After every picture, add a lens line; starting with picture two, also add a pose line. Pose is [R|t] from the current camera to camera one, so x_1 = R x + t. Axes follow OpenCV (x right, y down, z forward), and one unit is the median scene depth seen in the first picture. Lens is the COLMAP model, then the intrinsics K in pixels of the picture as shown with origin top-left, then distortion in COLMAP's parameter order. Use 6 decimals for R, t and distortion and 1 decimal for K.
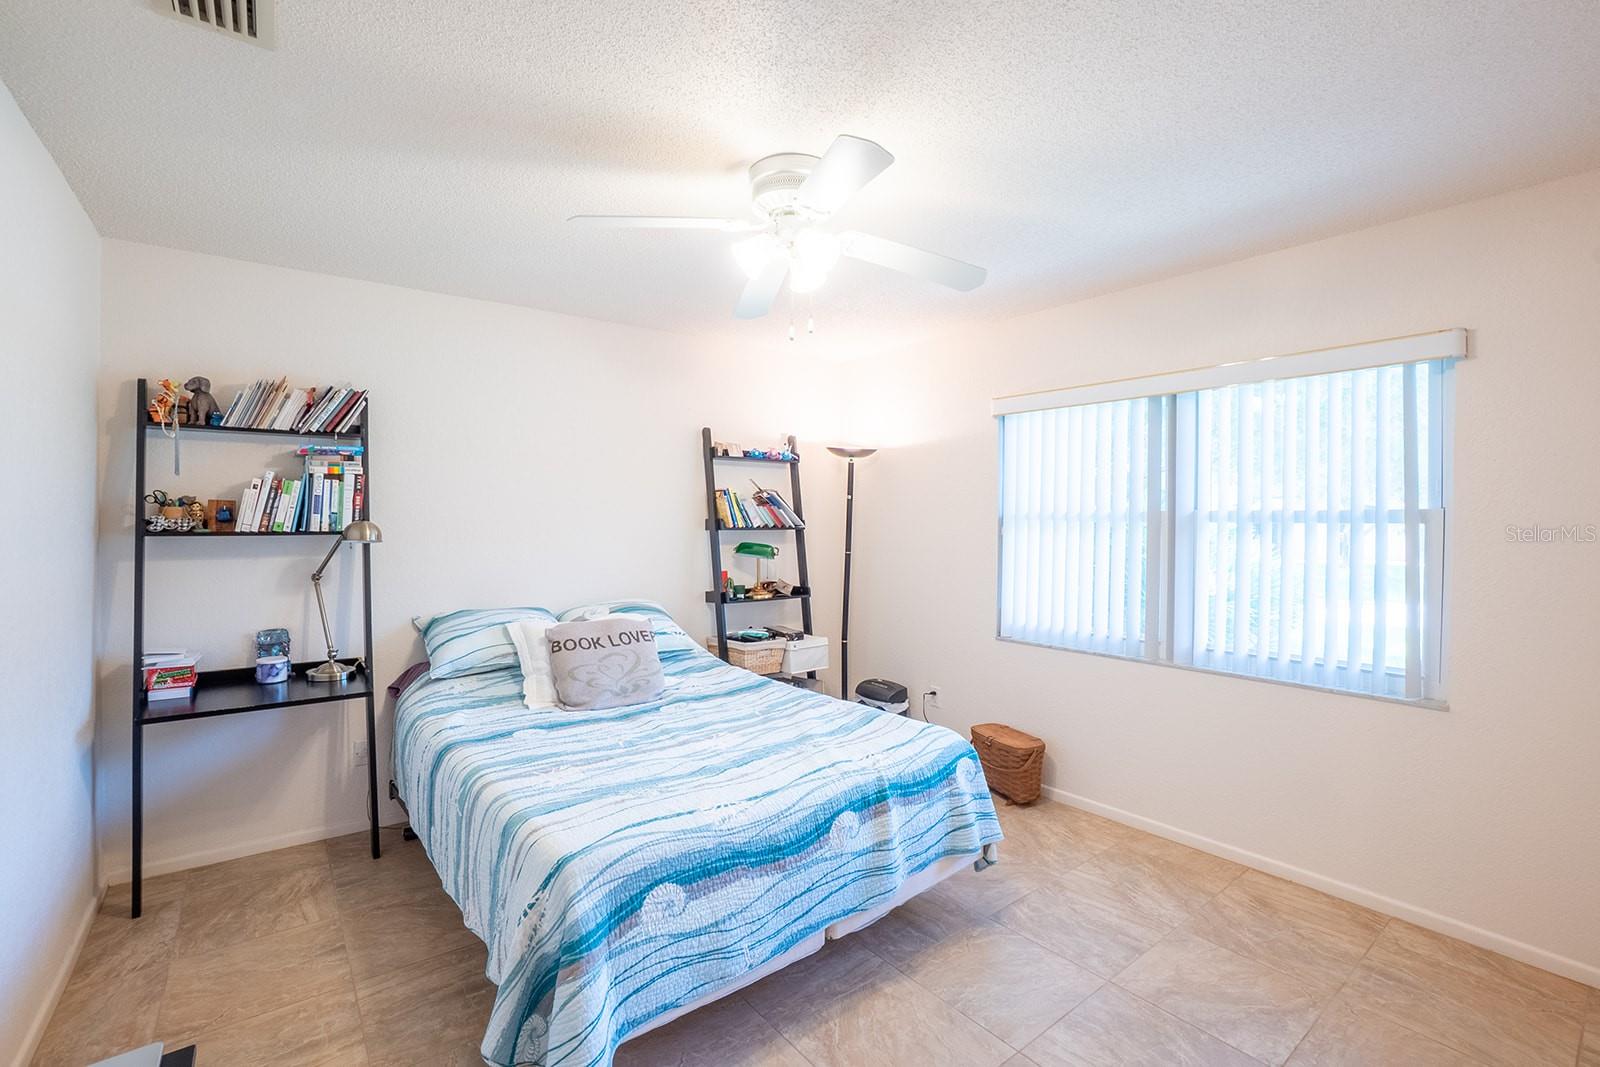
lens RADIAL K [[703.7, 0, 797.8], [0, 703.7, 527.2], [0, 0, 1]] dist [-0.035191, -0.000185]
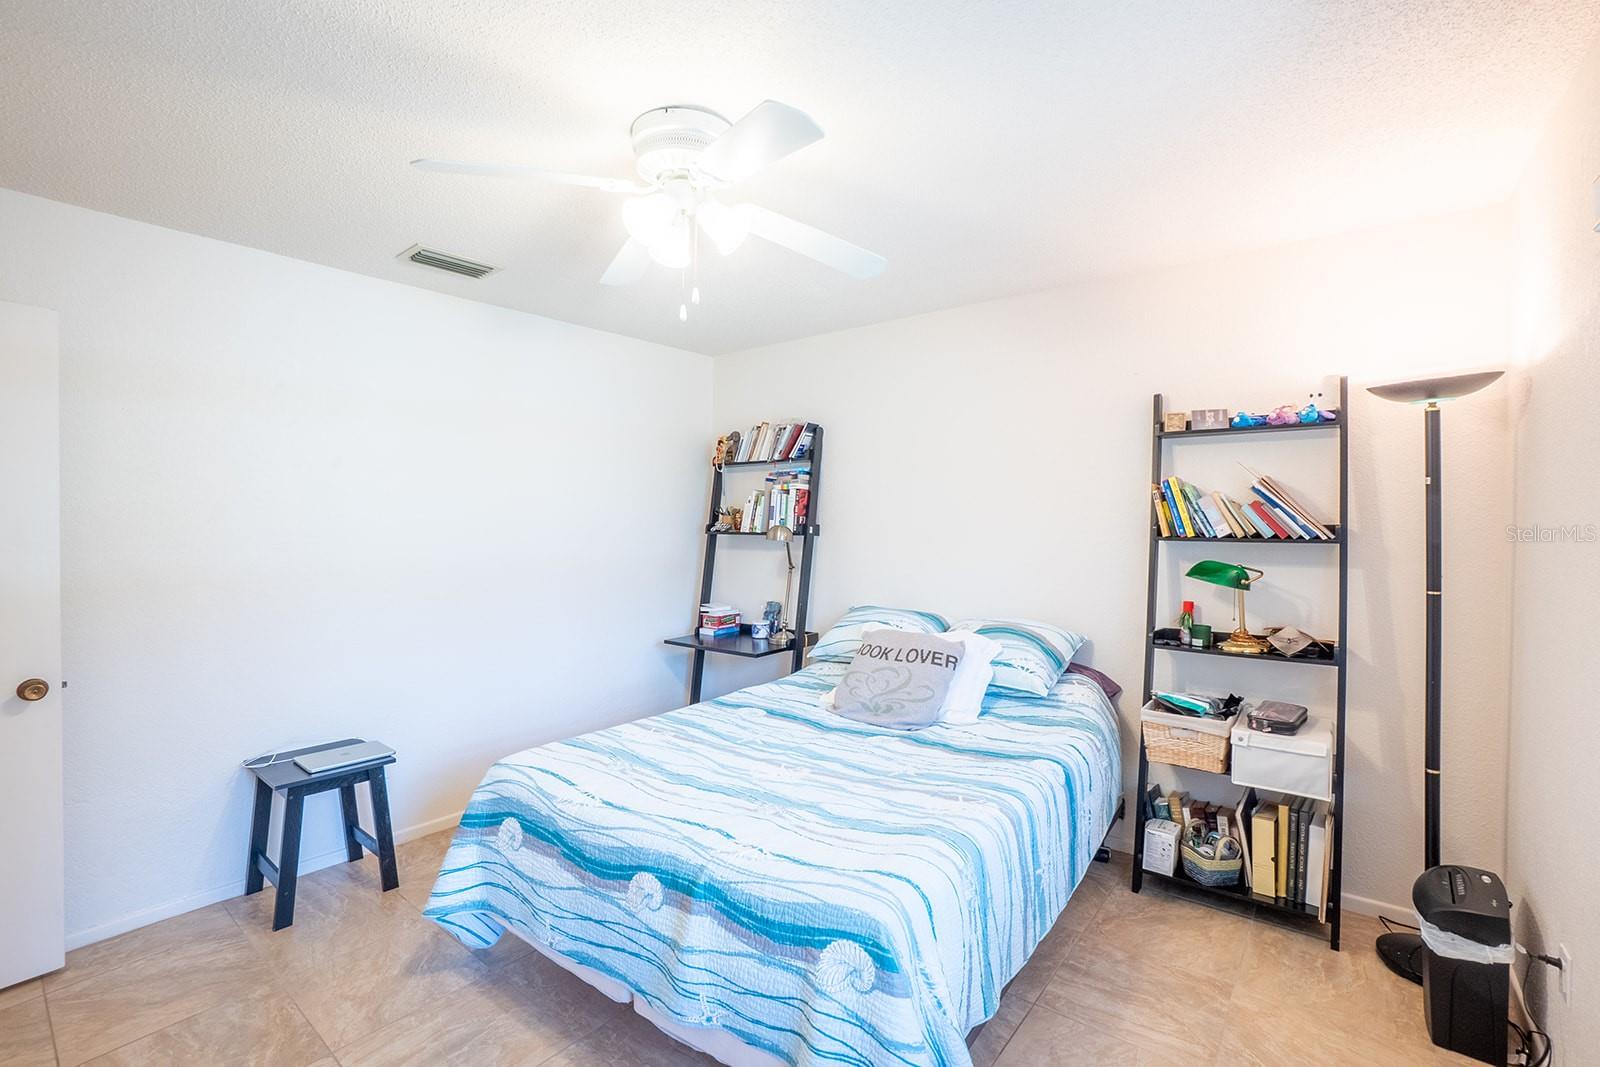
lens RADIAL K [[715.3, 0, 797.5], [0, 715.3, 520.9], [0, 0, 1]] dist [-0.055254, 0.017059]
pose [[0.236934, -0.003153, -0.971521, 0.714577], [-0.012521, 0.999902, -0.006298, -0.009088], [0.971445, 0.013657, 0.236872, 0.742436]]
